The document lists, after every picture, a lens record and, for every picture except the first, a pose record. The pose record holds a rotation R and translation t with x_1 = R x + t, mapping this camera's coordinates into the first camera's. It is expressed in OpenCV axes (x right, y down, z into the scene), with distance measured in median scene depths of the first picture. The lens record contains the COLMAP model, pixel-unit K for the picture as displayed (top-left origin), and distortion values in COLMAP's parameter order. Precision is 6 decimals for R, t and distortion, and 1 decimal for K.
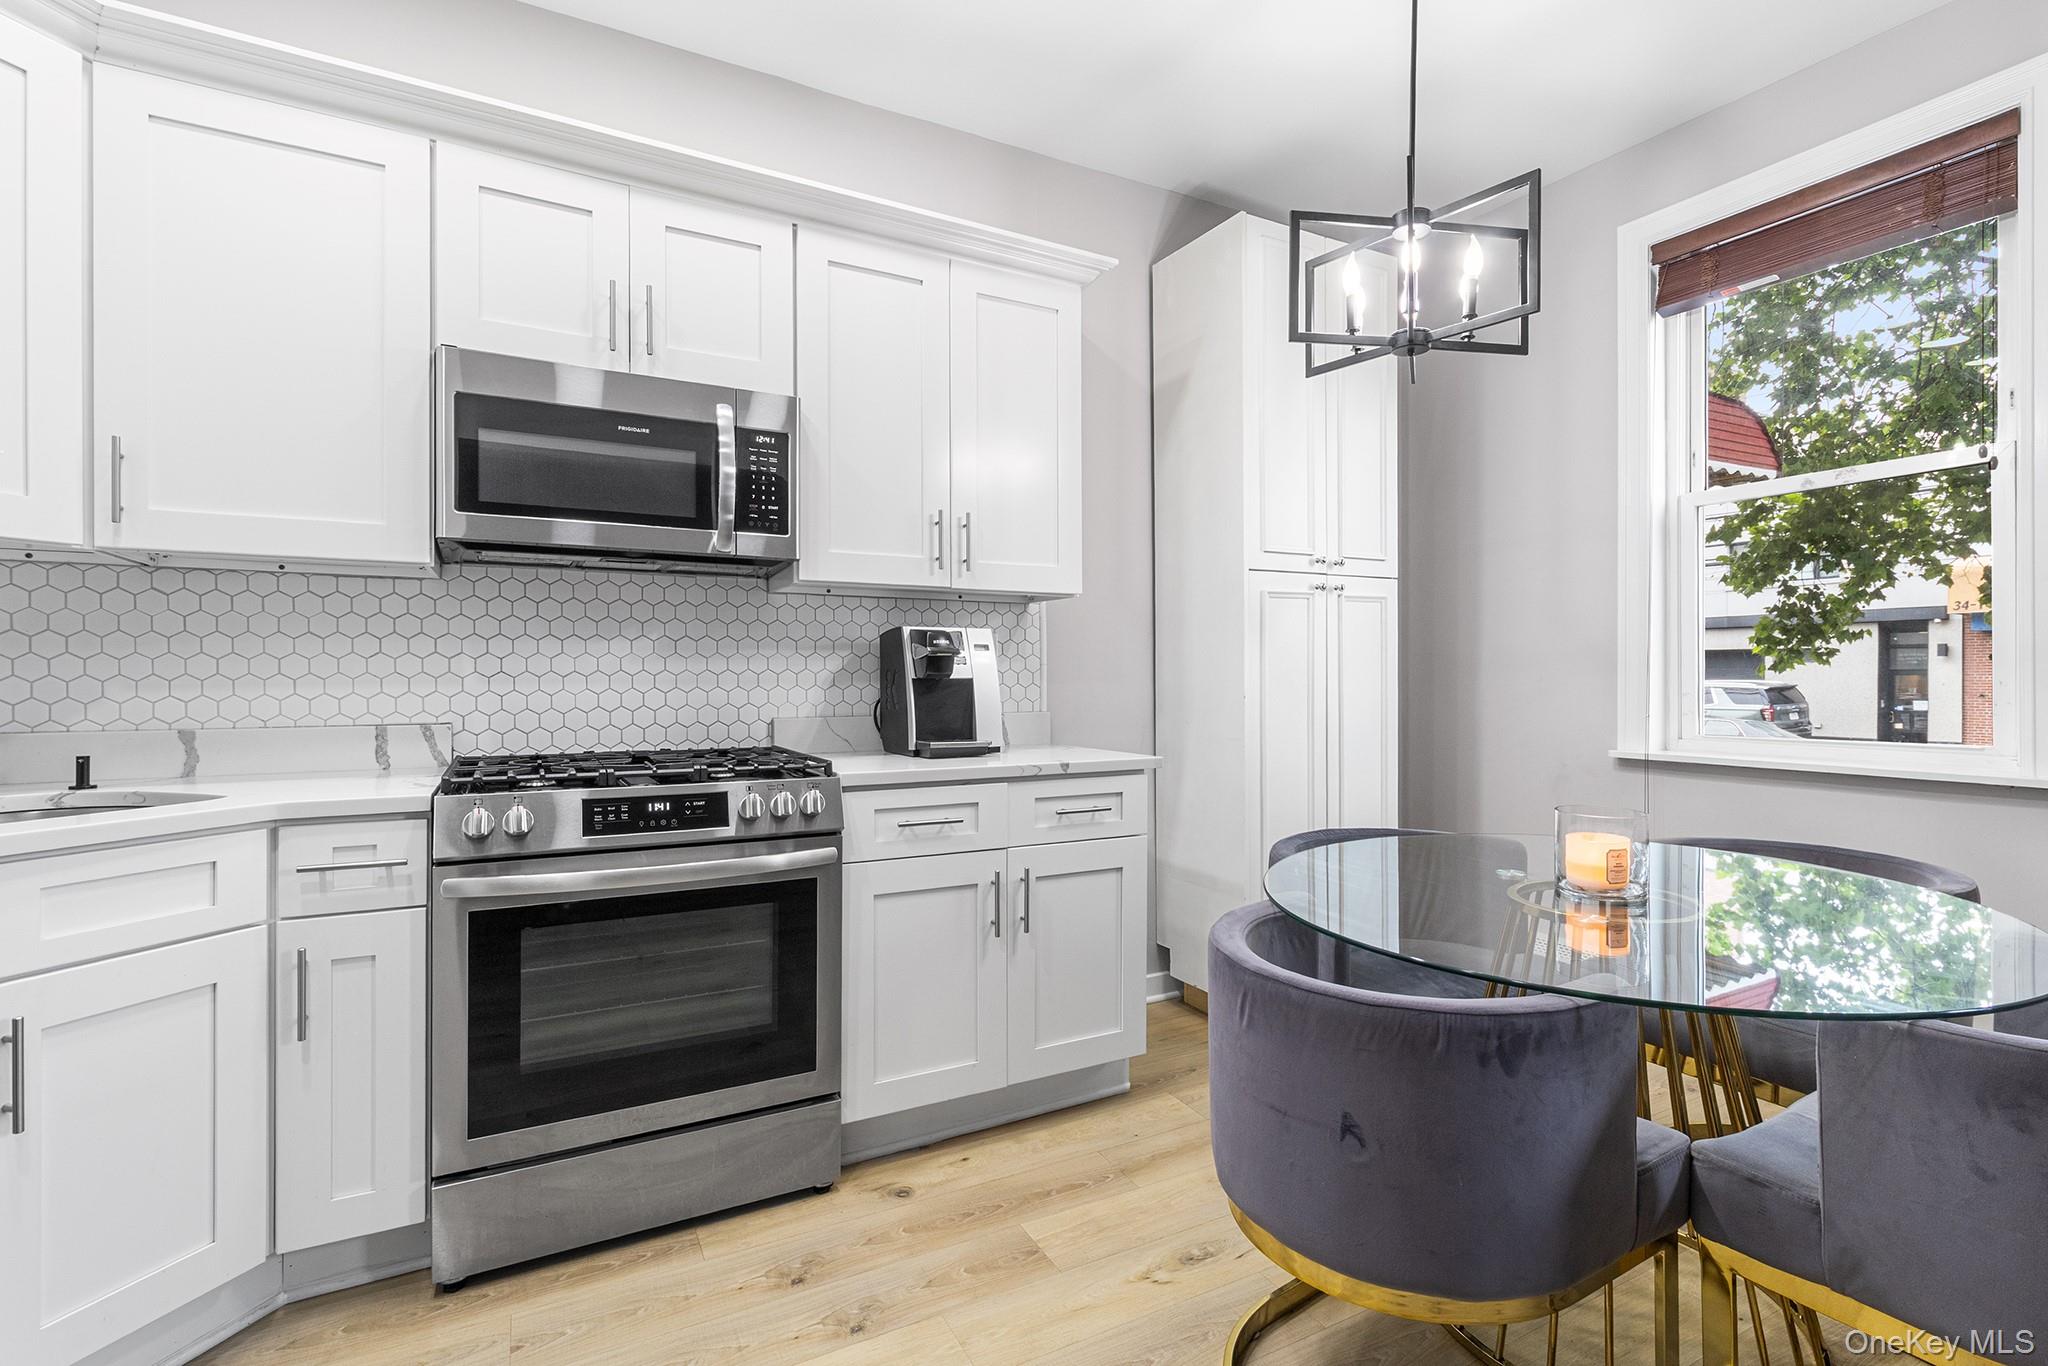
lens RADIAL K [[972.6, 0, 1067.8], [0, 972.6, 678.7], [0, 0, 1]] dist [0.000728, 0.000145]
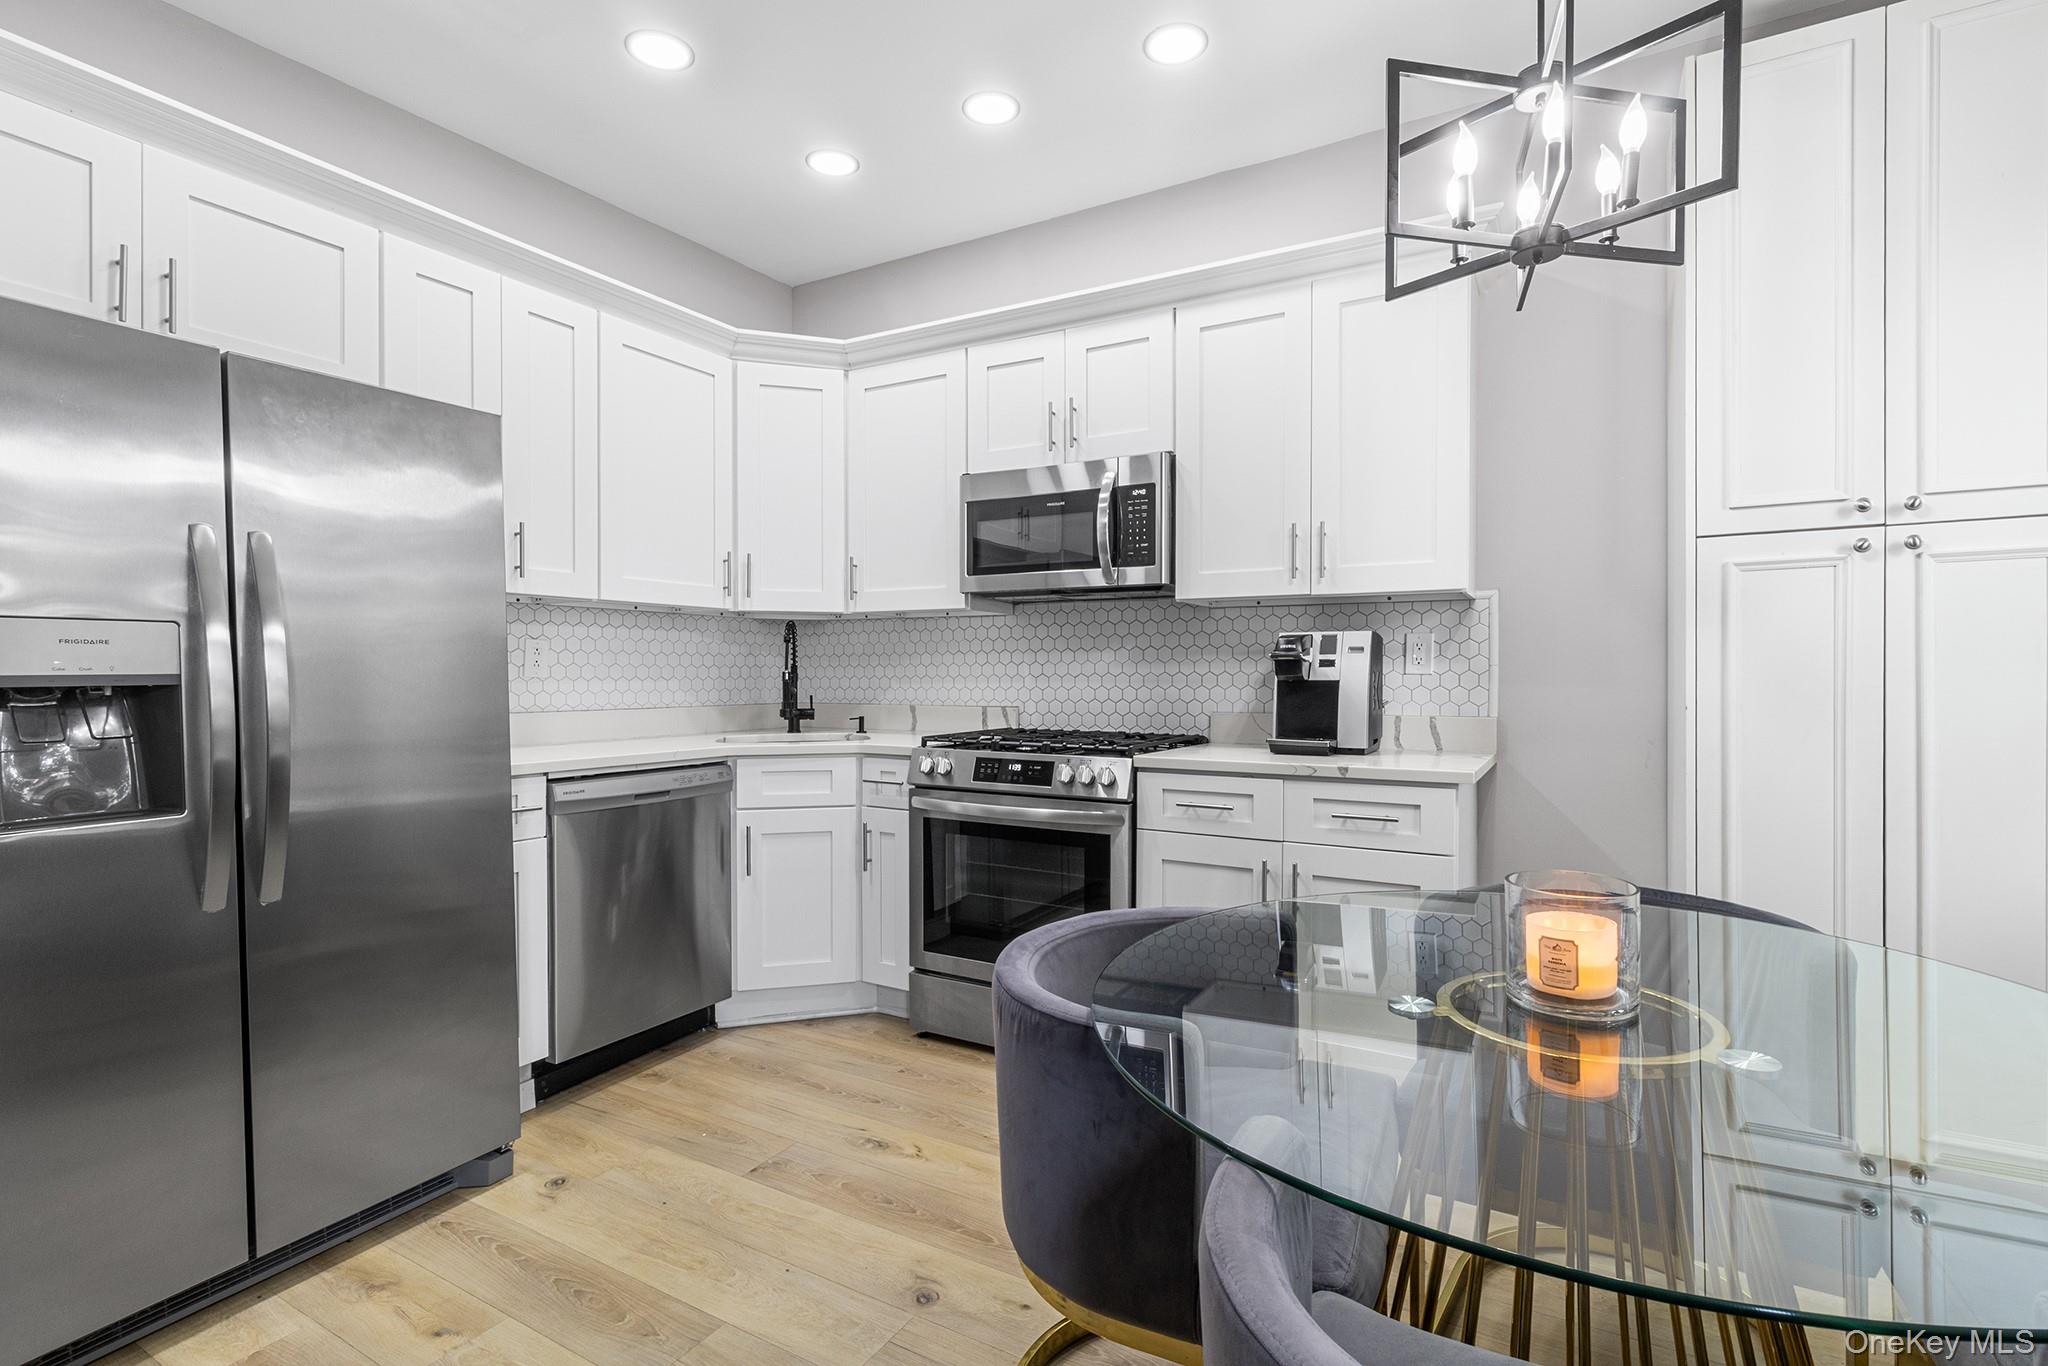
lens RADIAL K [[948.7, 0, 1053.4], [0, 948.7, 689.2], [0, 0, 1]] dist [-0.000115, -0.000163]
pose [[0.524764, 0.015997, -0.851097, 0.701692], [-0.002409, 0.999847, 0.017307, -0.009043], [0.851244, -0.007032, 0.524723, 0.254226]]
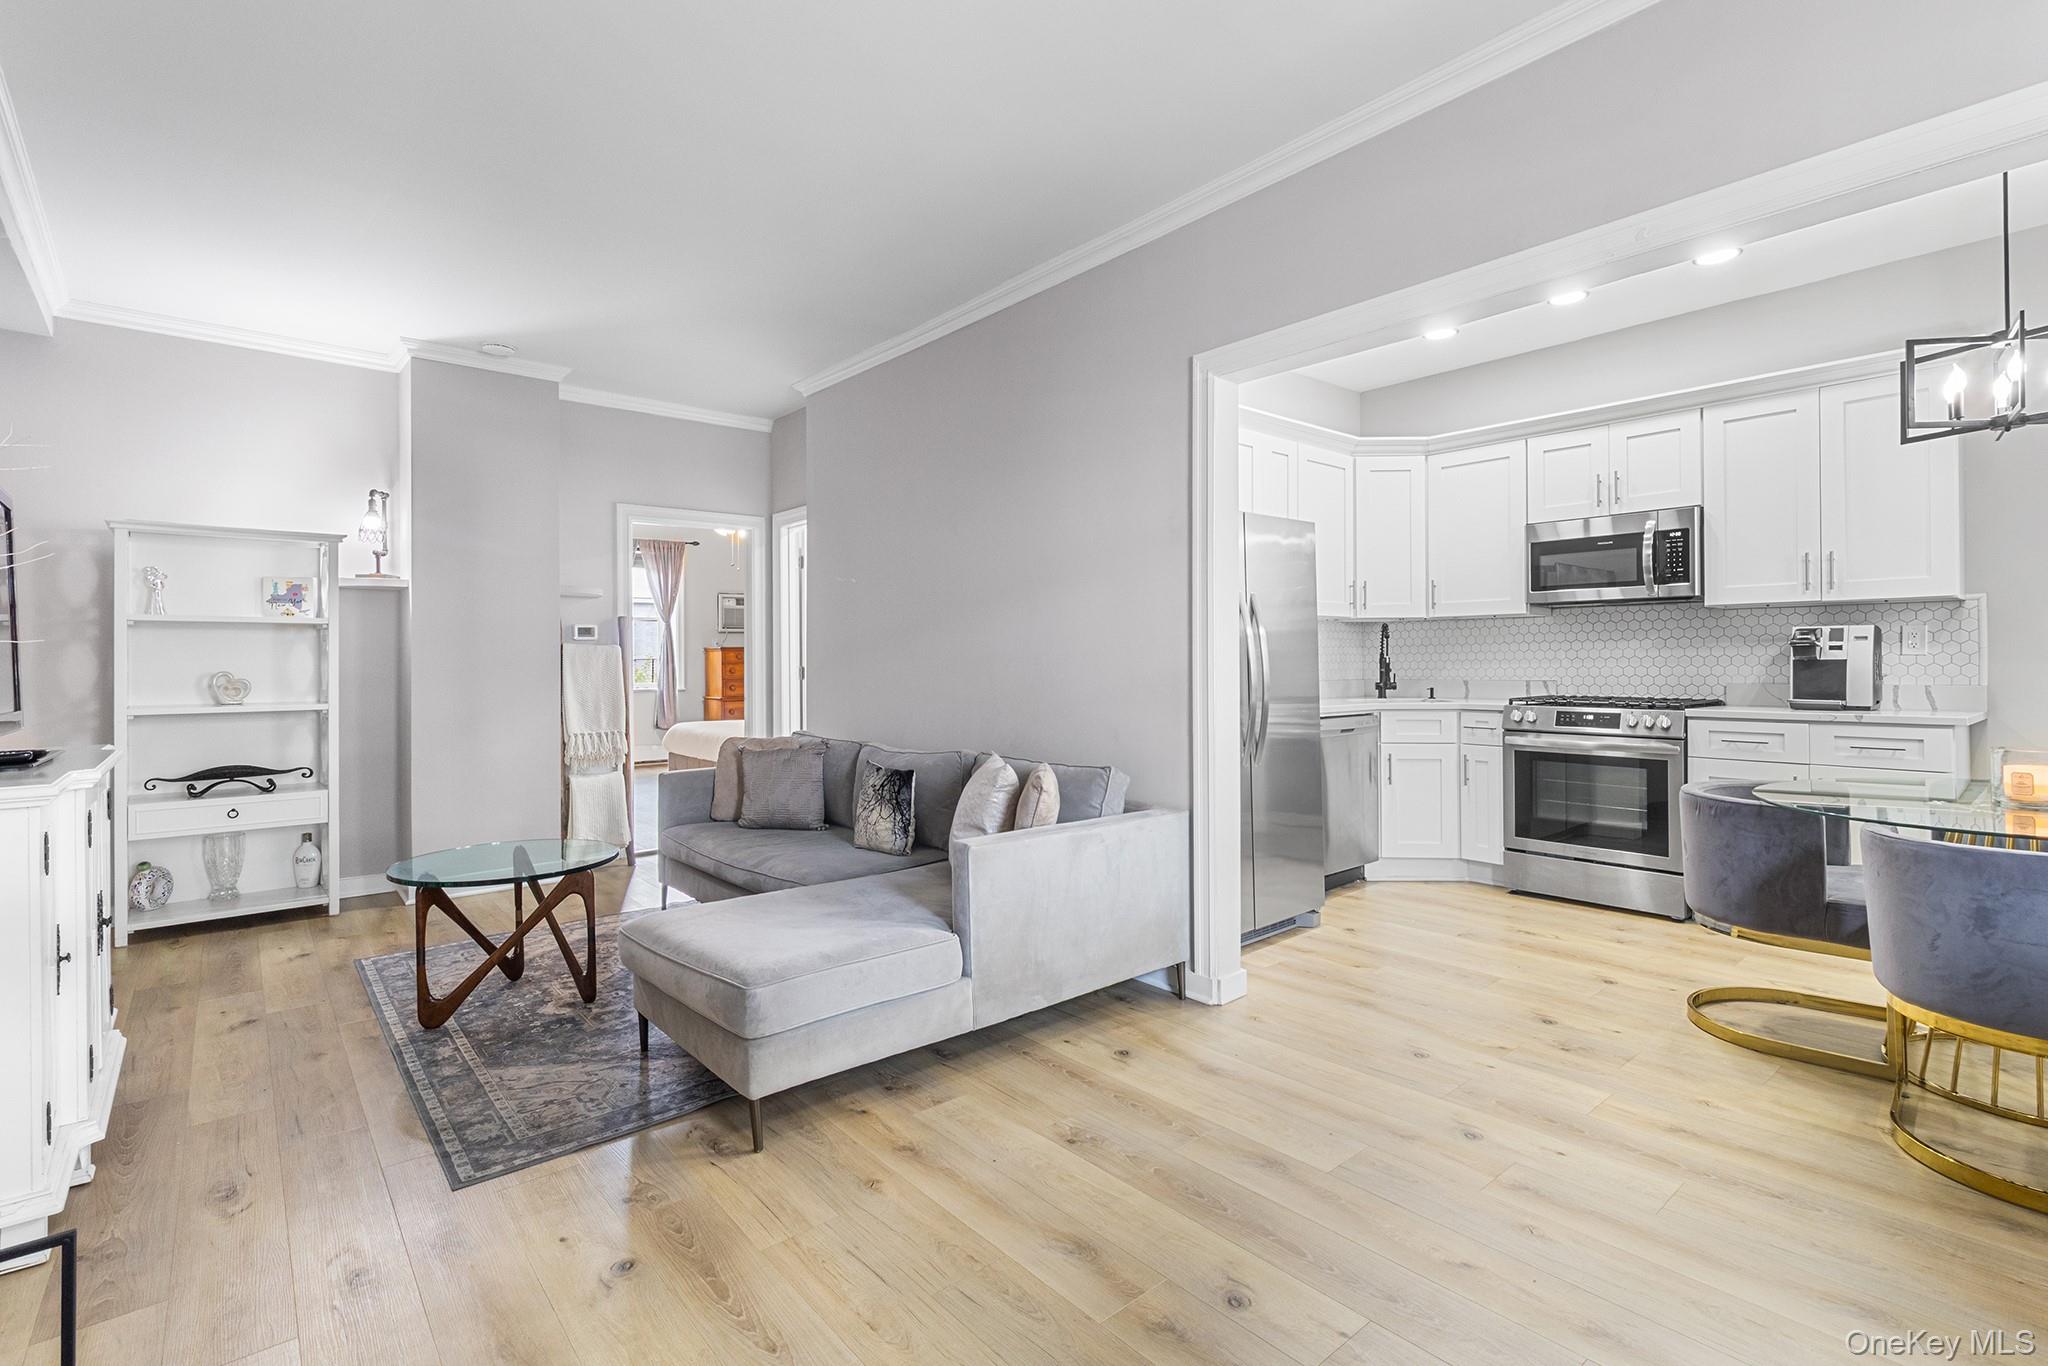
lens RADIAL K [[943.7, 0, 1056.5], [0, 943.7, 658.9], [0, 0, 1]] dist [0.004021, 0.000546]
pose [[0.208885, -0.004829, -0.977928, 1.253998], [0.003044, 0.999986, -0.004287, 0.001646], [0.977935, -0.002081, 0.208897, -0.572204]]
